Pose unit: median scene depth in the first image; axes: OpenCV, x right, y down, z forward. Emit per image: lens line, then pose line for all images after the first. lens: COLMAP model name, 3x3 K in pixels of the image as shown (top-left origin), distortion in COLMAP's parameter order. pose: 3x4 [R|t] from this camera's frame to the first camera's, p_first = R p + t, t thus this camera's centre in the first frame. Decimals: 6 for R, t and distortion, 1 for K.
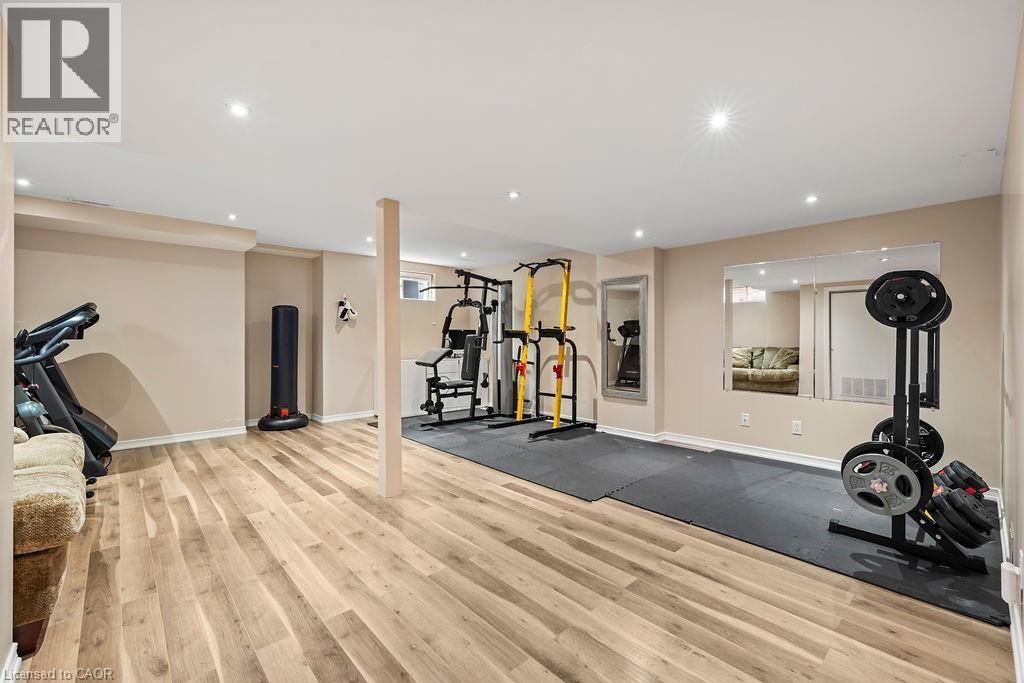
lens RADIAL K [[436.0, 0, 512.5], [0, 436.0, 339.3], [0, 0, 1]] dist [-0.001857, 0.000372]
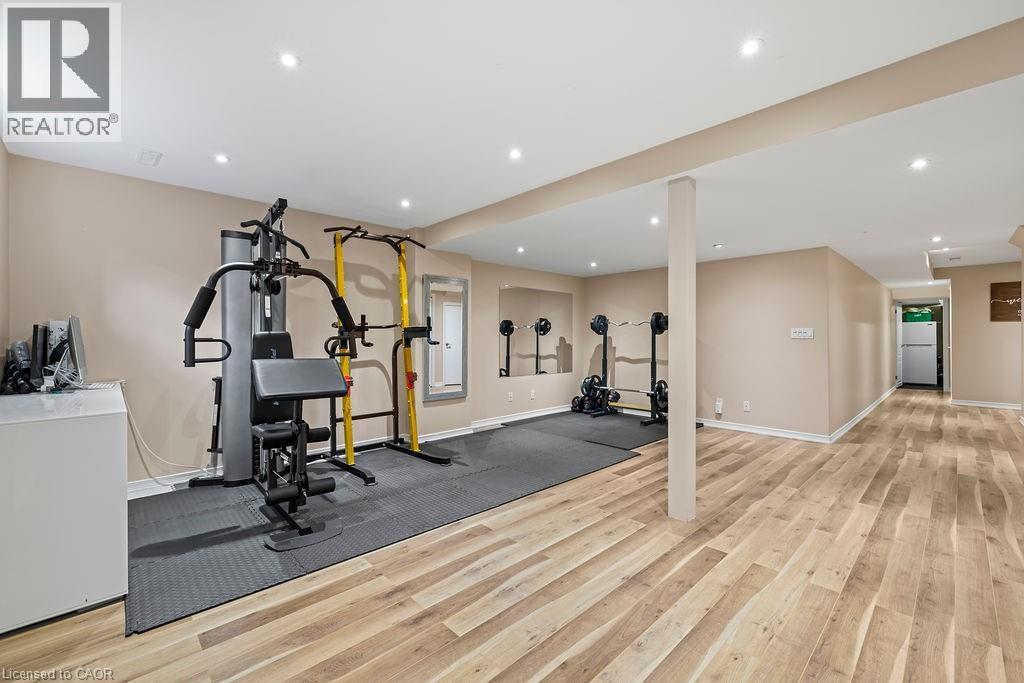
lens RADIAL K [[436.0, 0, 512.2], [0, 436.0, 340.2], [0, 0, 1]] dist [-0.001857, 0.000372]
pose [[-0.034661, -0.002795, 0.999395, -1.300622], [0.002428, 0.999993, 0.002881, -0.002936], [-0.999396, 0.002526, -0.034654, 1.561977]]
